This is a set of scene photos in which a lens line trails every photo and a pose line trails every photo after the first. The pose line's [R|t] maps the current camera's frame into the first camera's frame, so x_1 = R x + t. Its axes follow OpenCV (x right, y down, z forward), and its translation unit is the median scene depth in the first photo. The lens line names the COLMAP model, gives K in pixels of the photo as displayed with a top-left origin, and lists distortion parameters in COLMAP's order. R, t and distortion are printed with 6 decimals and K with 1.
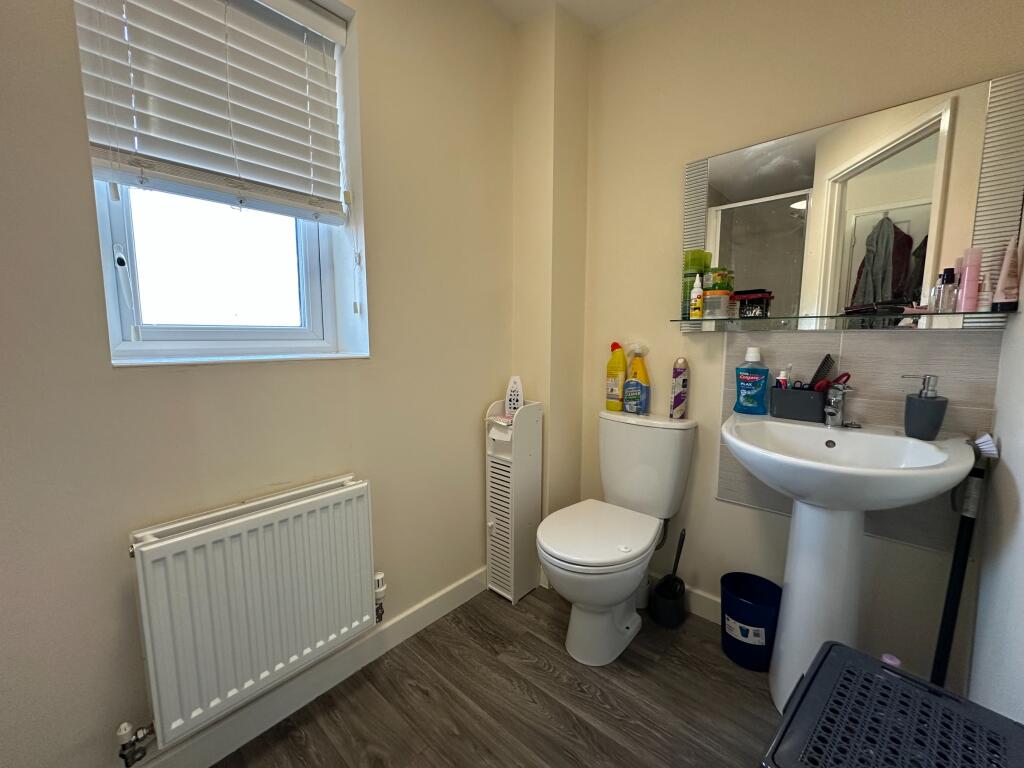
lens RADIAL K [[411.5, 0, 509.6], [0, 411.5, 384.7], [0, 0, 1]] dist [0.000540, 0.000085]
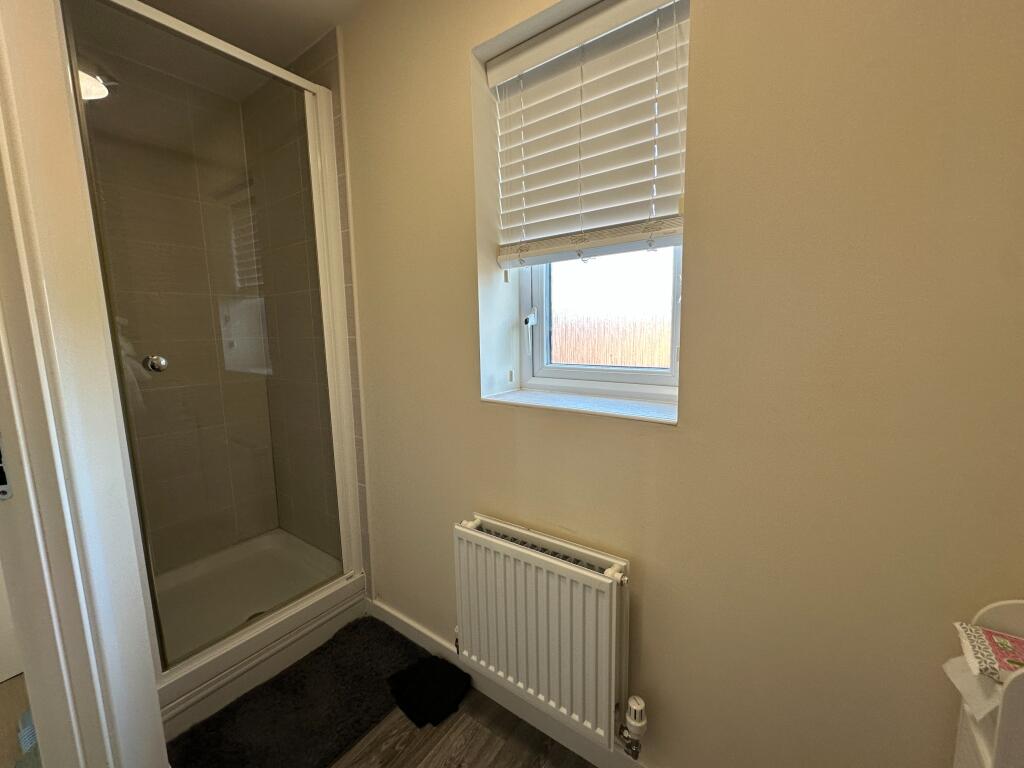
lens RADIAL K [[411.5, 0, 512.3], [0, 411.5, 382.6], [0, 0, 1]] dist [0.000540, 0.000085]
pose [[0.102122, 0.131808, -0.986001, 0.388587], [-0.096257, 0.987841, 0.122085, -0.230857], [0.990104, 0.082442, 0.113568, 0.724767]]
